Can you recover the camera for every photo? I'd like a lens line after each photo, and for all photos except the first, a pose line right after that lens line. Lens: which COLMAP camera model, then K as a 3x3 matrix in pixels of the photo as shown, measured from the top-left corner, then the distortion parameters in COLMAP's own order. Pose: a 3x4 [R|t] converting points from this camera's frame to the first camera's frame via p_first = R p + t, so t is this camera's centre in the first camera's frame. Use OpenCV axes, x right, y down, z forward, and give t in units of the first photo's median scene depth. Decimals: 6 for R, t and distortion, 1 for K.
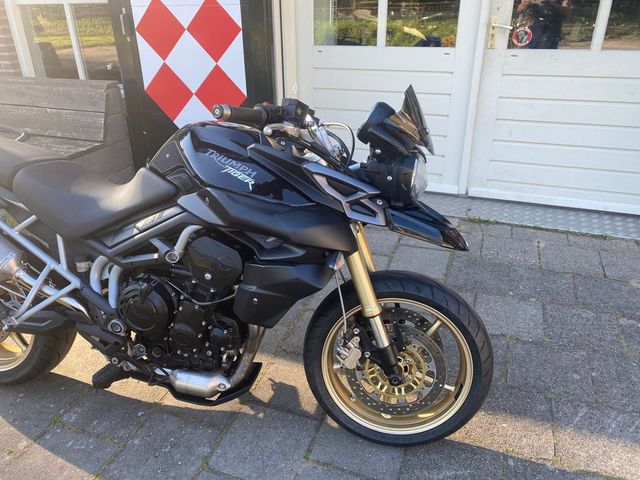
lens RADIAL K [[480.2, 0, 316.9], [0, 480.2, 241.9], [0, 0, 1]] dist [0.006084, -0.003623]
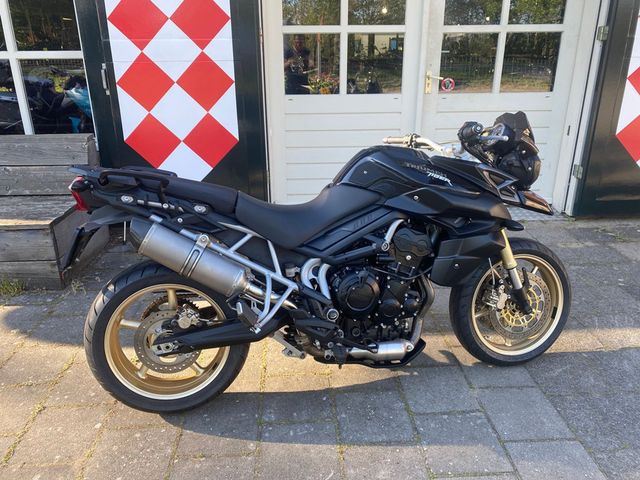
lens RADIAL K [[480.2, 0, 316.9], [0, 480.2, 241.9], [0, 0, 1]] dist [0.006084, -0.003623]
pose [[0.918199, -0.134279, 0.372665, -0.838889], [0.170344, 0.983210, -0.065432, 0.063975], [-0.357622, 0.123561, 0.925656, -0.126428]]
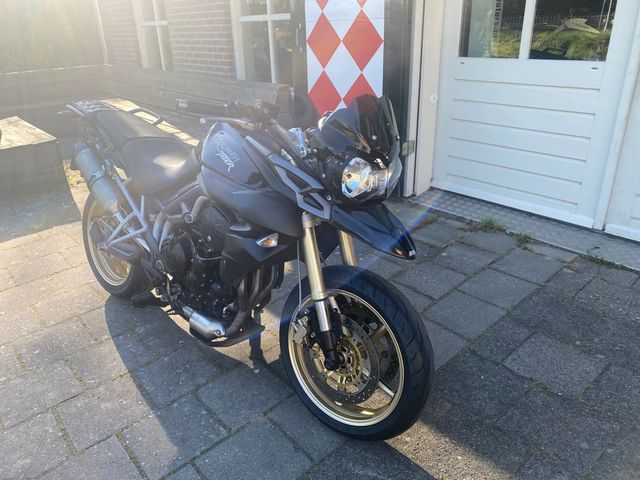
lens RADIAL K [[480.2, 0, 316.9], [0, 480.2, 241.9], [0, 0, 1]] dist [0.006084, -0.003623]
pose [[0.876496, 0.185317, -0.444311, 0.507726], [-0.193486, 0.980722, 0.027358, -0.006803], [0.440815, 0.061989, 0.895455, 0.003976]]
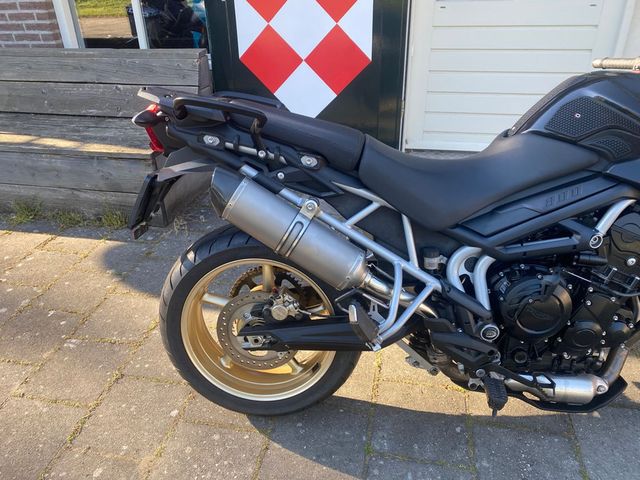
lens RADIAL K [[470.8, 0, 320.0], [0, 470.8, 240.0], [0, 0, 1]] dist [0.086459, -0.114790]
pose [[0.988273, -0.082347, 0.128591, -0.754036], [0.076541, 0.995839, 0.049467, -0.039398], [-0.132130, -0.039045, 0.990463, 0.233143]]
